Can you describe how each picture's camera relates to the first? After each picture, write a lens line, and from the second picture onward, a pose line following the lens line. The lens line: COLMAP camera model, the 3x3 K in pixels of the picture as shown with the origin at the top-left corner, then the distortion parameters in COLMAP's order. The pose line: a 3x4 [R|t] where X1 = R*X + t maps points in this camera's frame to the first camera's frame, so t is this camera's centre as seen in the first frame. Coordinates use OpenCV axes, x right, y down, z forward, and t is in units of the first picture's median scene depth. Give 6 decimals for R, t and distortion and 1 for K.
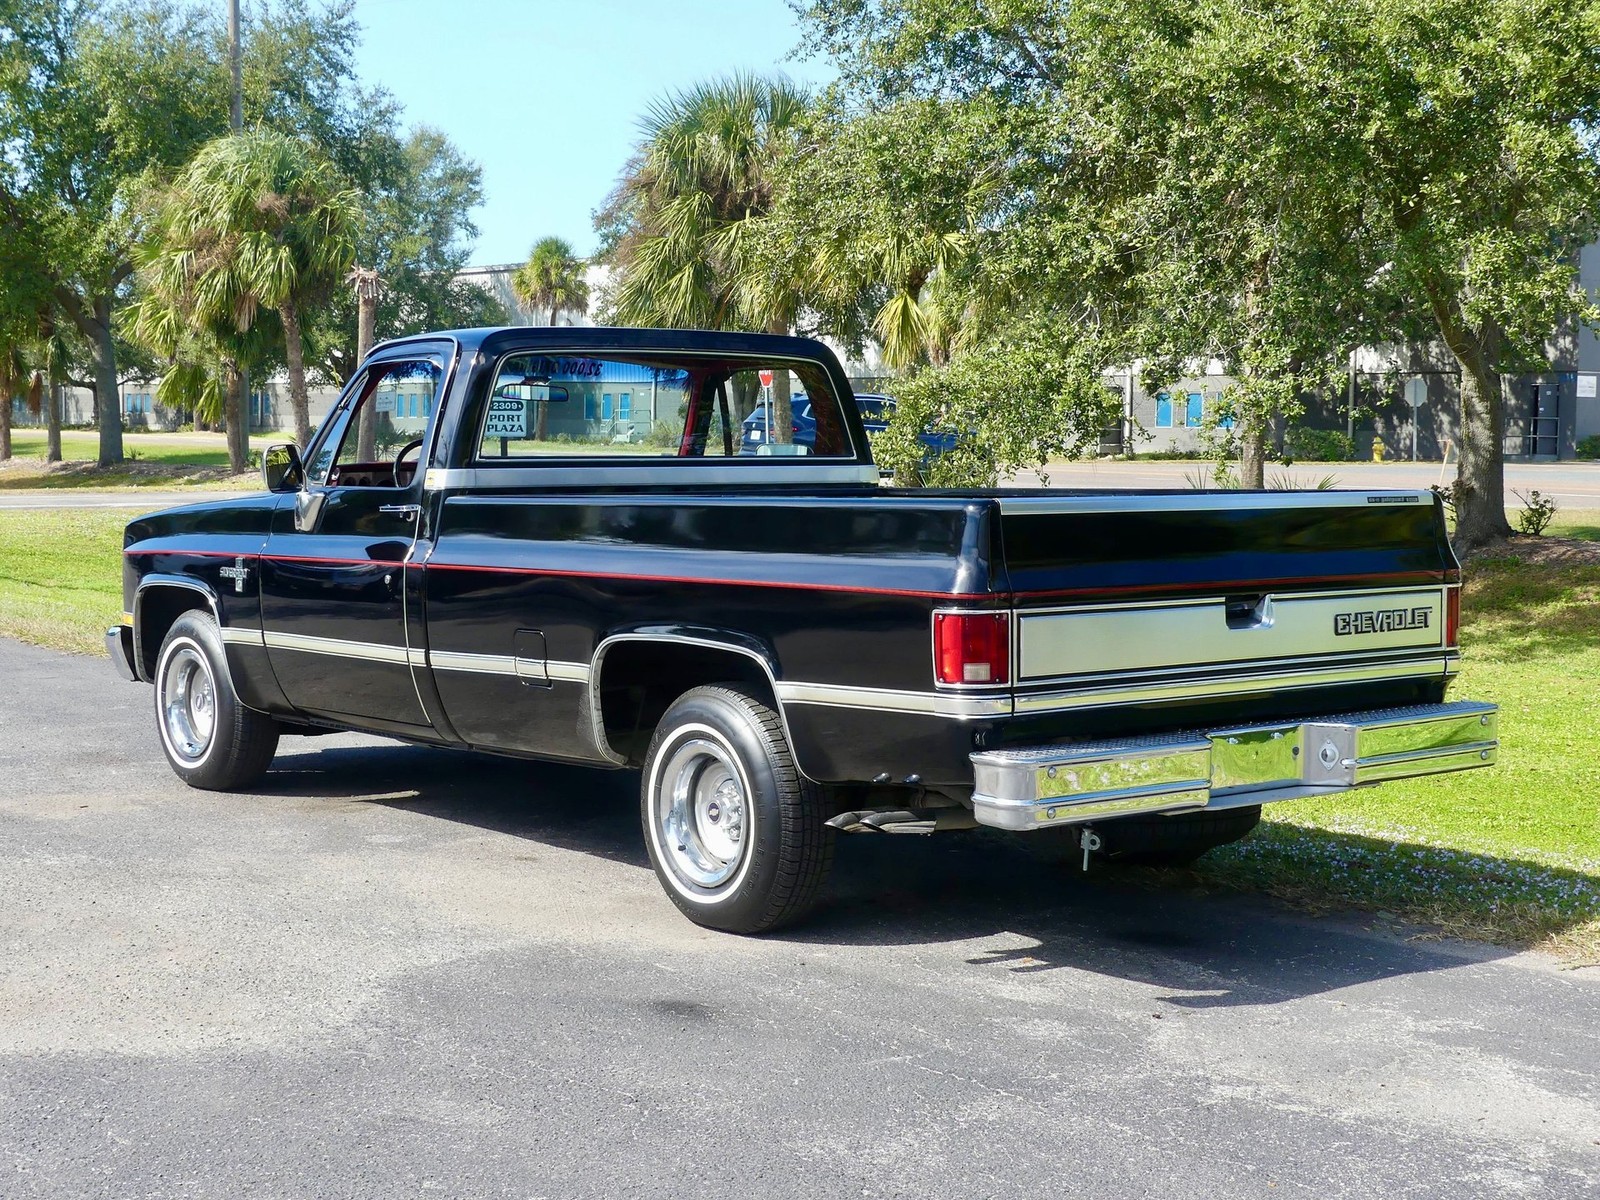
lens RADIAL K [[2422.7, 0, 758.7], [0, 2422.7, 616.0], [0, 0, 1]] dist [-0.041092, 0.086172]
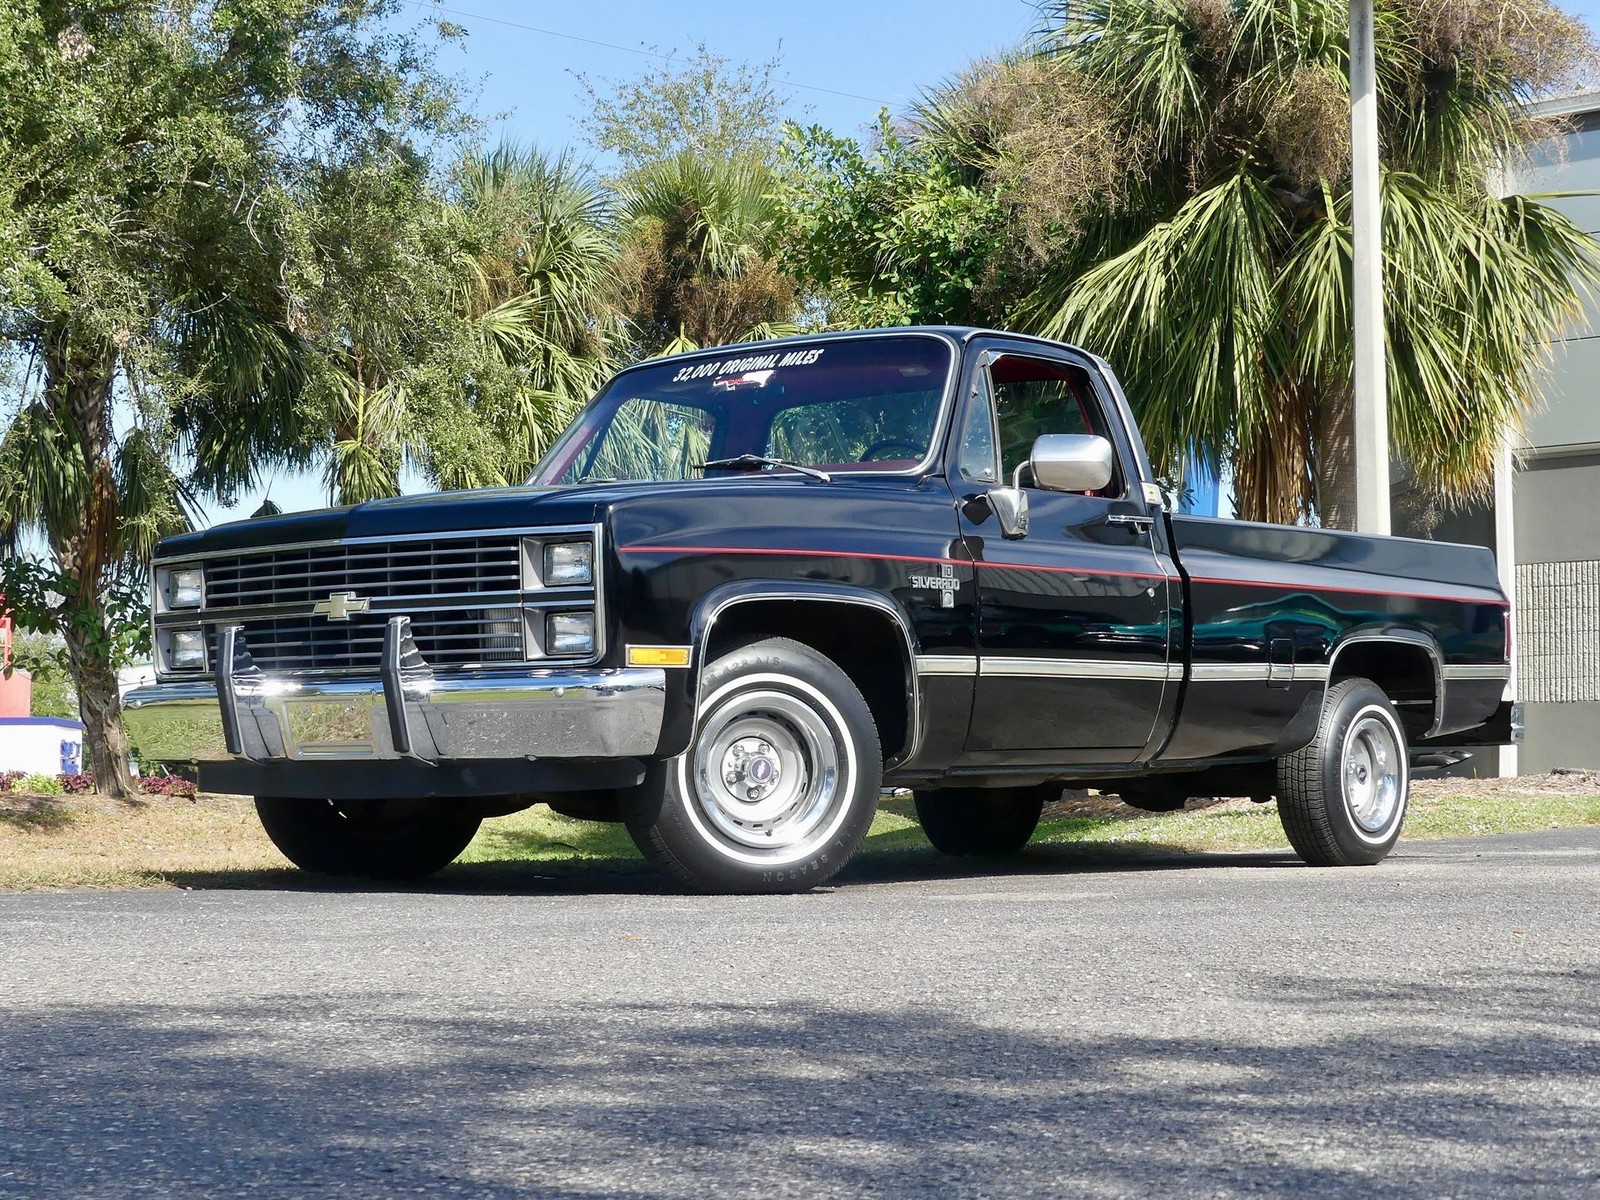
lens RADIAL K [[2703.1, 0, 797.8], [0, 2703.1, 608.6], [0, 0, 1]] dist [-0.027084, -0.051041]
pose [[-0.228857, 0.059191, 0.971659, -1.296197], [0.076571, 0.996152, -0.042648, 0.029284], [-0.970444, 0.064641, -0.232509, 1.548532]]
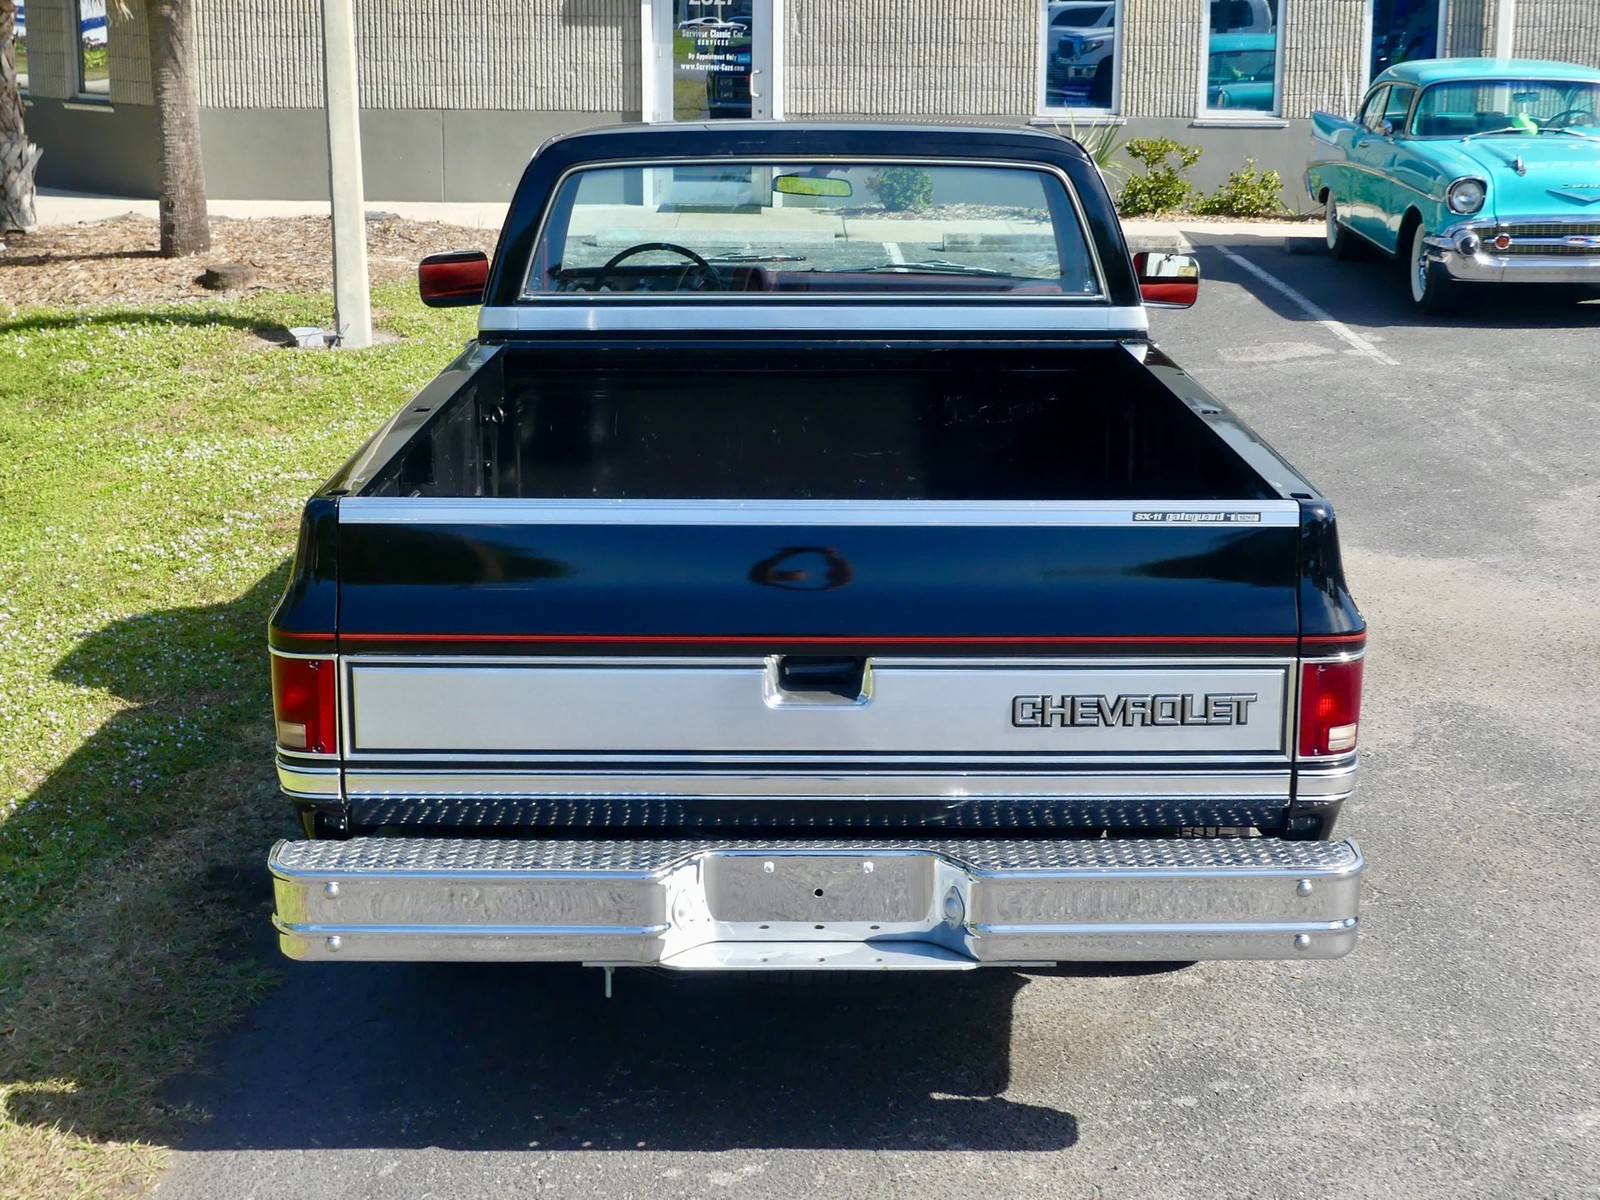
lens RADIAL K [[2540.6, 0, 800.0], [0, 2540.6, 600.0], [0, 0, 1]] dist [-0.001624, -0.082965]
pose [[-0.803259, -0.152584, 0.575754, -0.738206], [0.036972, 0.951994, 0.303876, -0.266141], [-0.594481, 0.265378, -0.759057, 1.980818]]
